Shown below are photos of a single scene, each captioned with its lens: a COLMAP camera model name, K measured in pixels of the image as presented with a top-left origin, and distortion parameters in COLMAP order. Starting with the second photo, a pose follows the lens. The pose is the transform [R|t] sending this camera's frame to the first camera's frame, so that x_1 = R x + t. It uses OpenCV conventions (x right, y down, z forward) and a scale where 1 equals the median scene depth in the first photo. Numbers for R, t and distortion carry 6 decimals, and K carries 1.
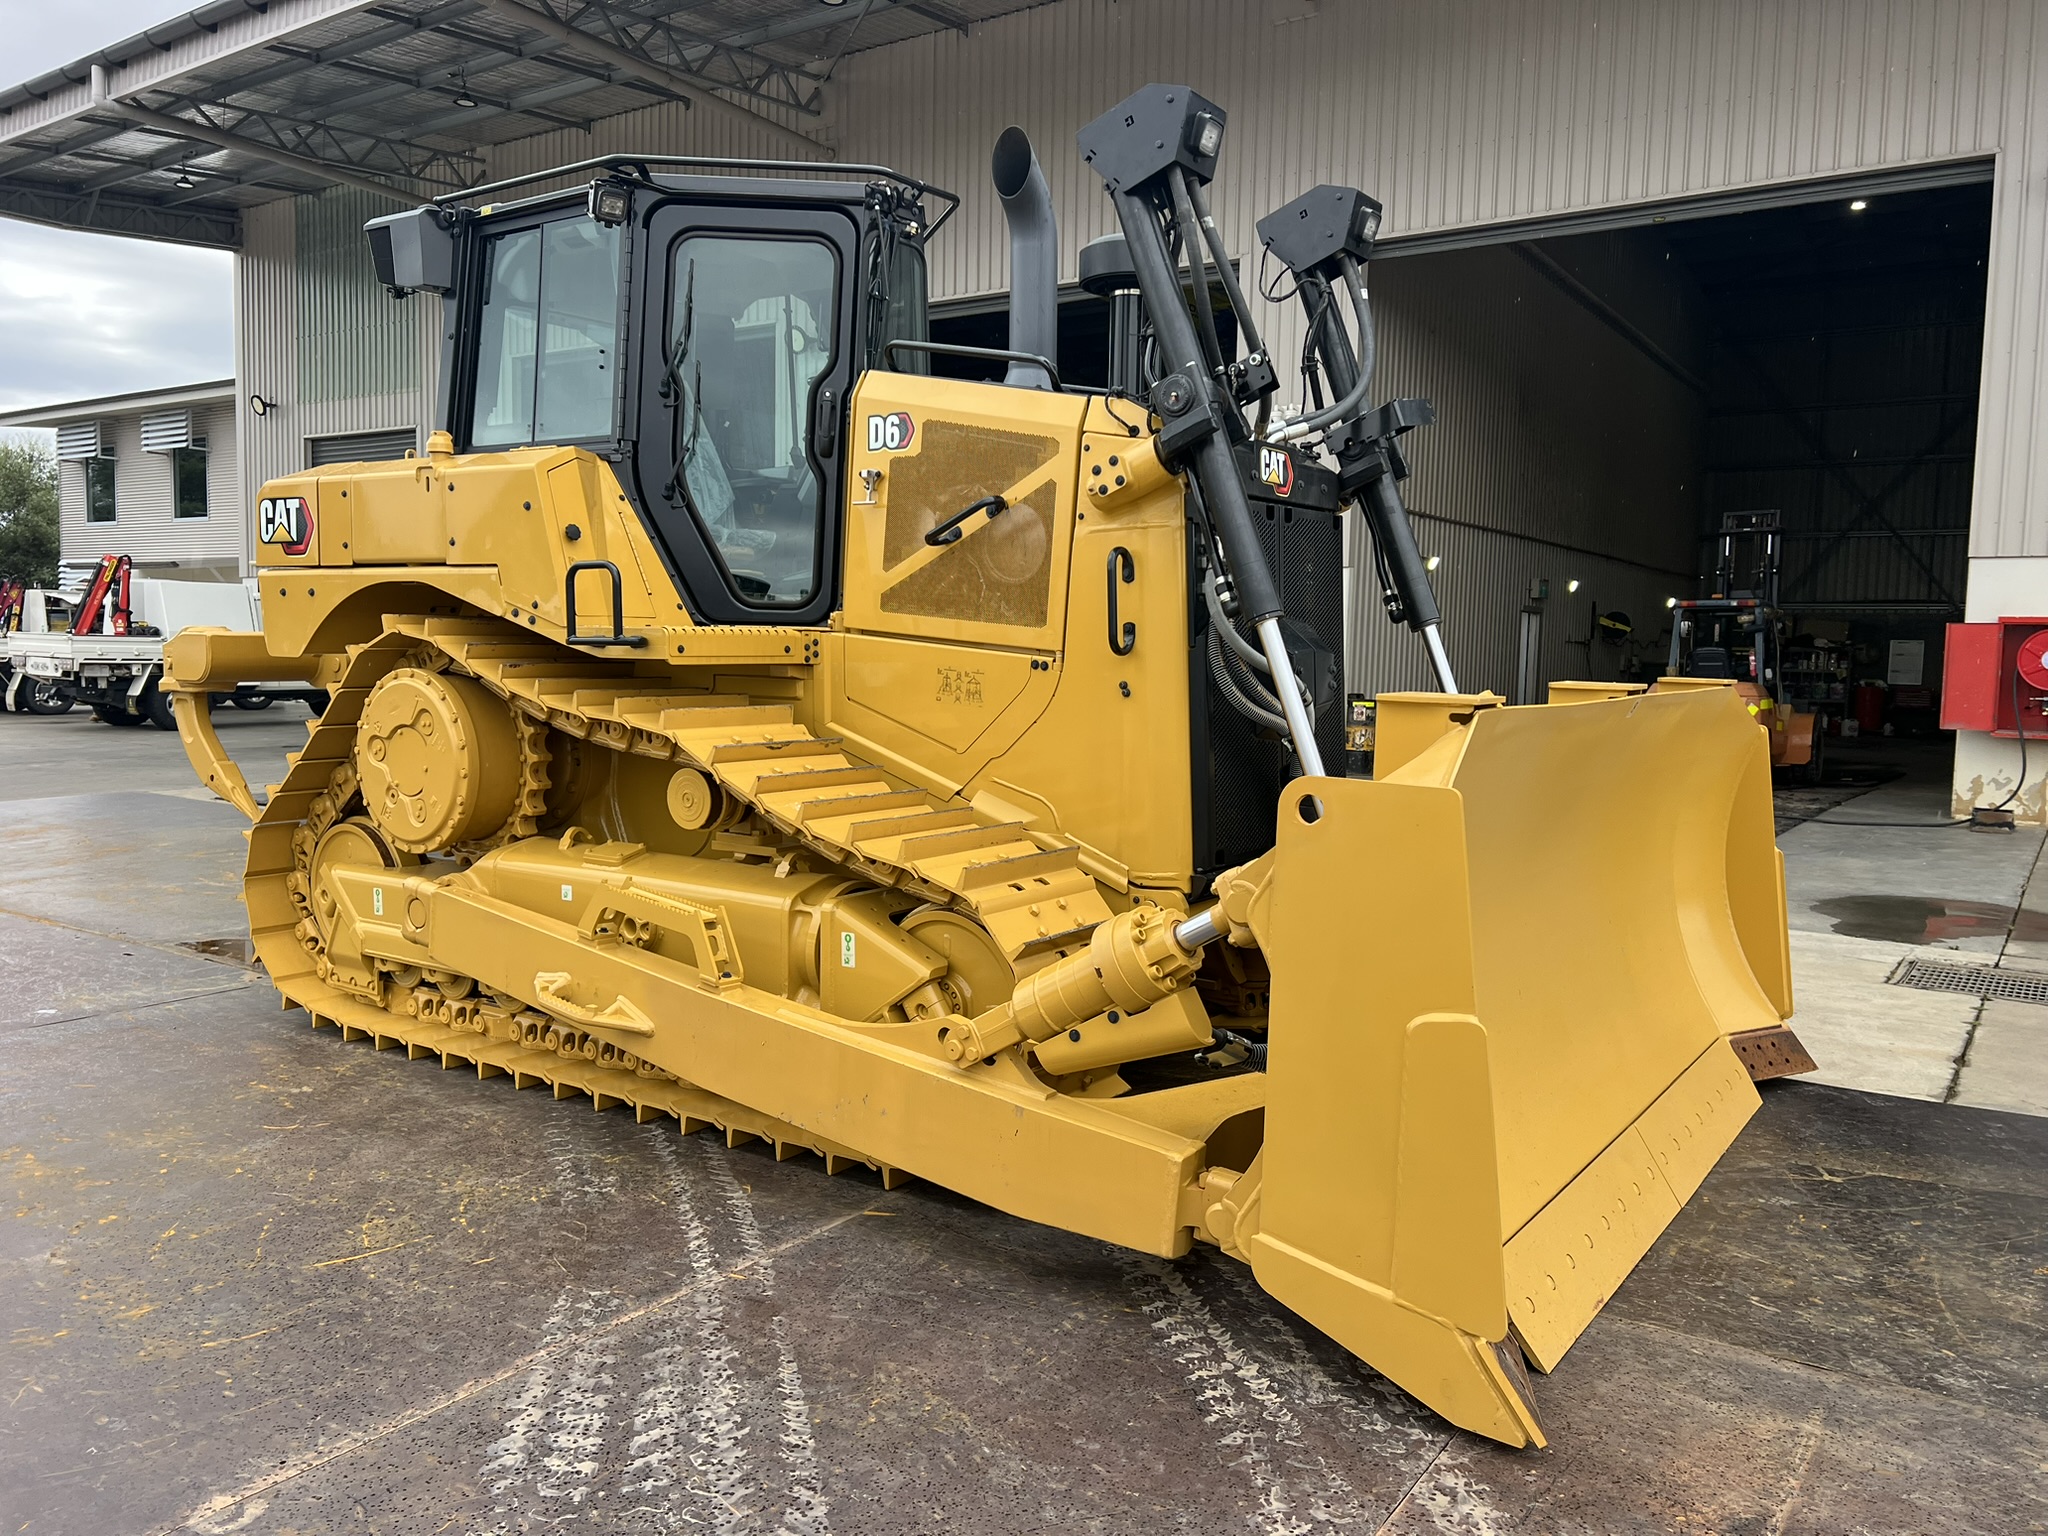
lens RADIAL K [[1541.4, 0, 1024.0], [0, 1541.4, 768.0], [0, 0, 1]] dist [0.027984, -0.001575]
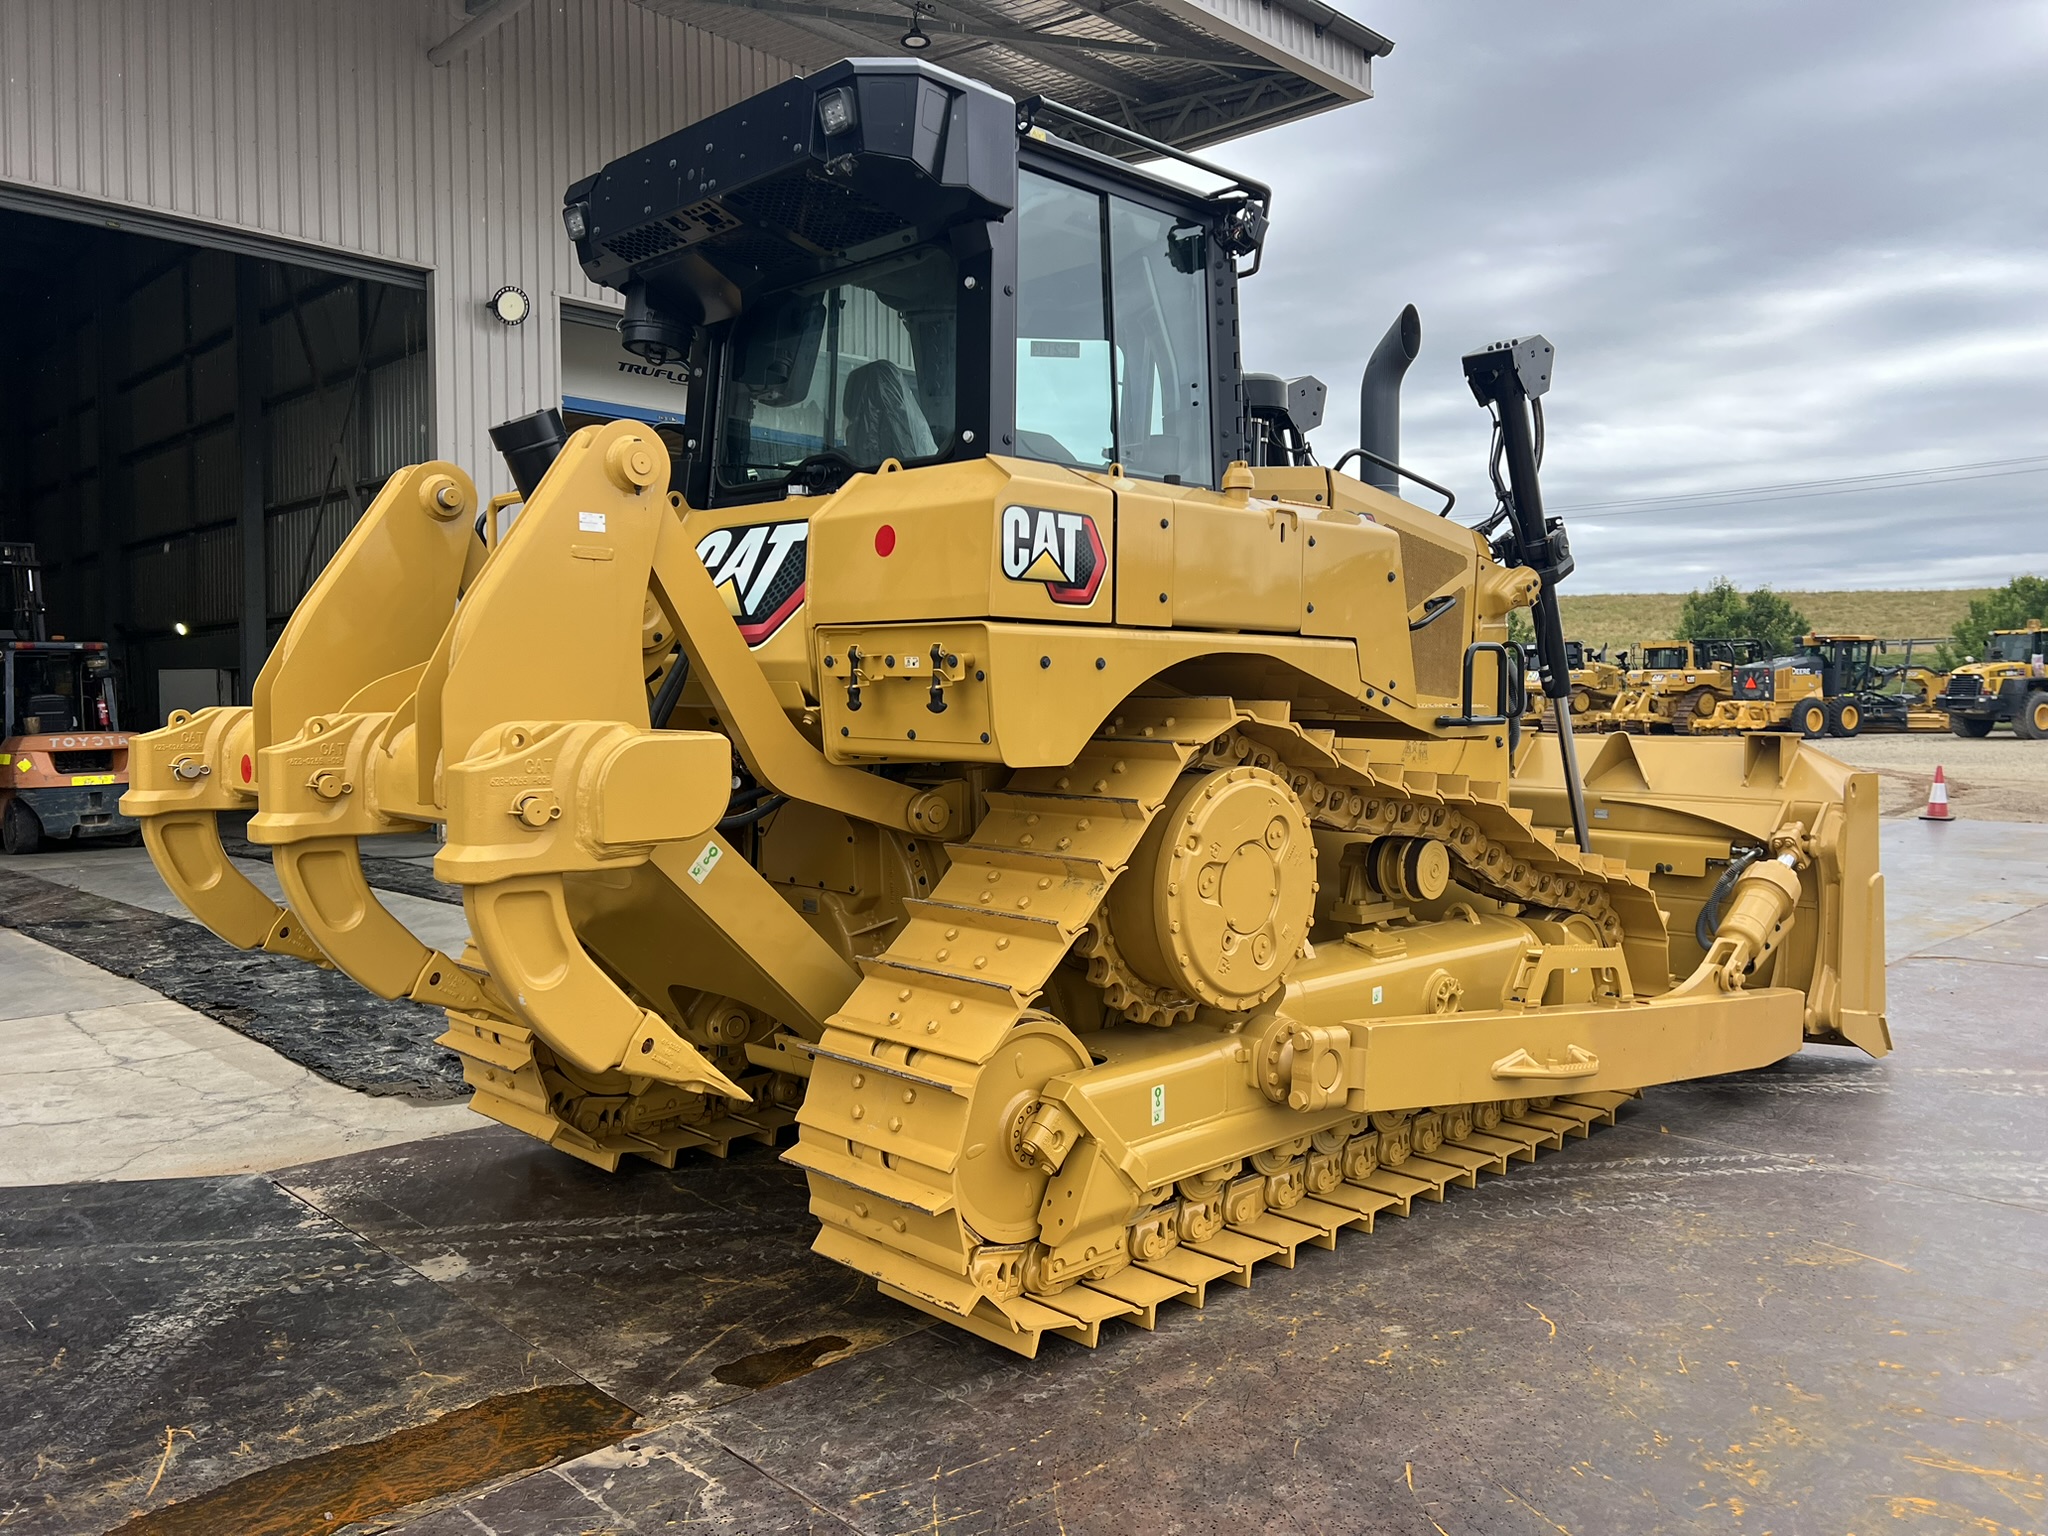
lens RADIAL K [[1547.2, 0, 1013.9], [0, 1547.2, 760.5], [0, 0, 1]] dist [0.081146, -0.096356]
pose [[0.175597, -0.057867, 0.982760, -1.225025], [0.083483, 0.995550, 0.043703, -0.115964], [-0.980916, 0.074370, 0.179646, 1.024233]]
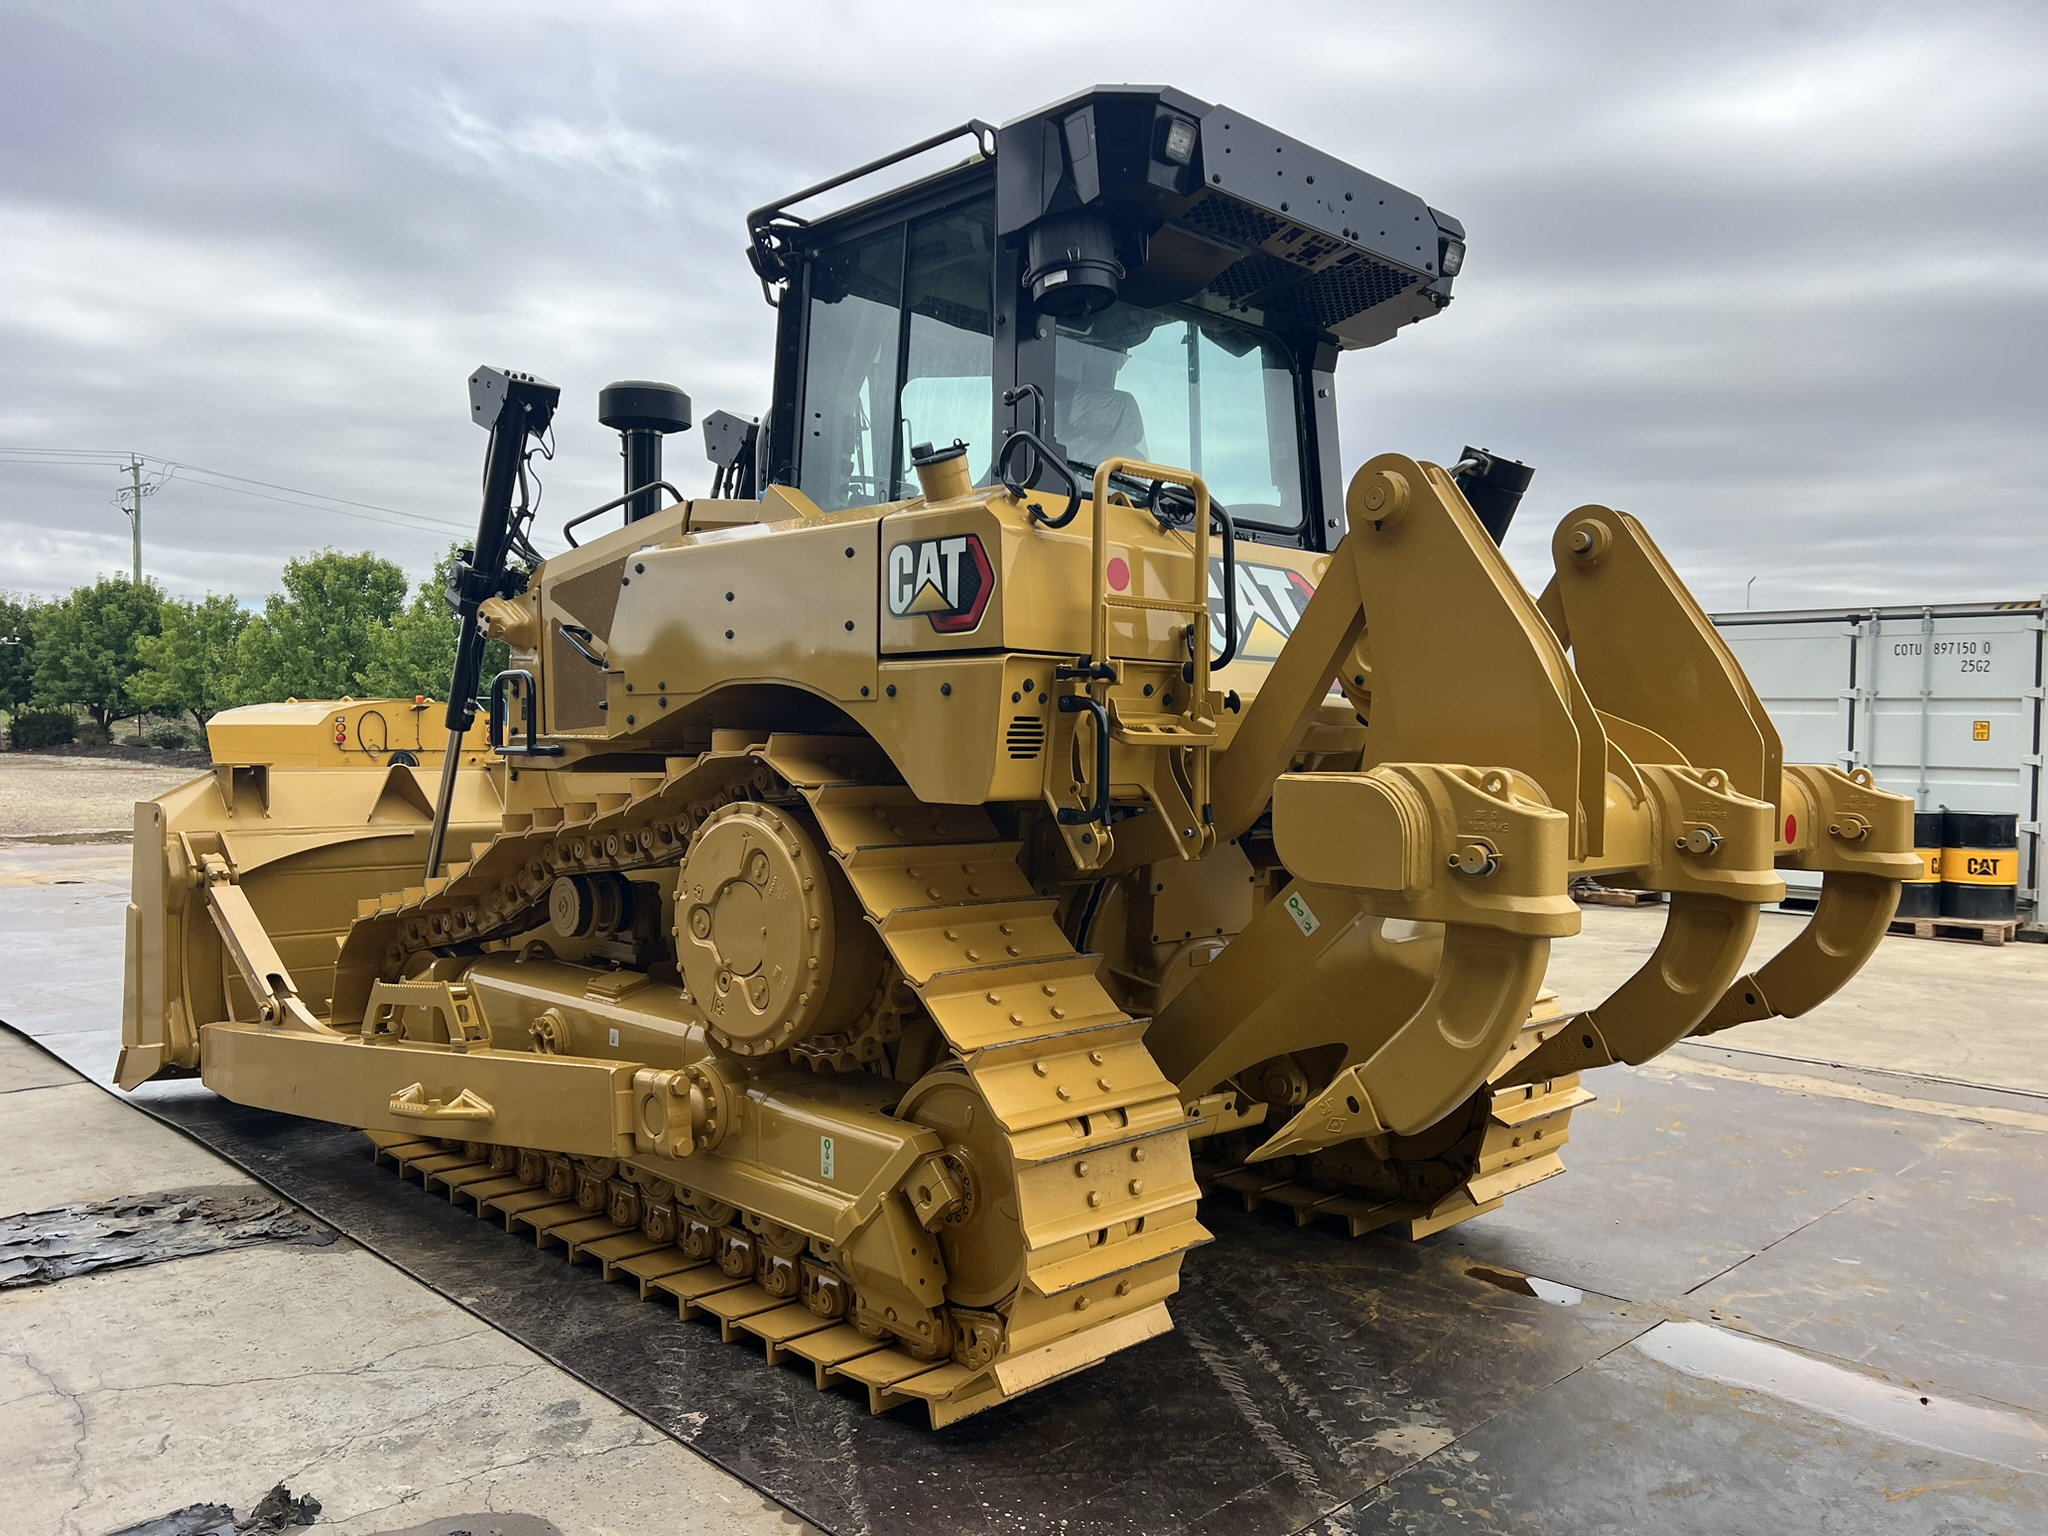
lens RADIAL K [[1519.8, 0, 1018.7], [0, 1519.8, 775.0], [0, 0, 1]] dist [0.013594, -0.003608]
pose [[-0.983758, -0.031125, 0.176782, -0.693402], [-0.012041, 0.994077, 0.108013, -0.166345], [-0.179097, 0.104130, -0.978305, 1.755479]]
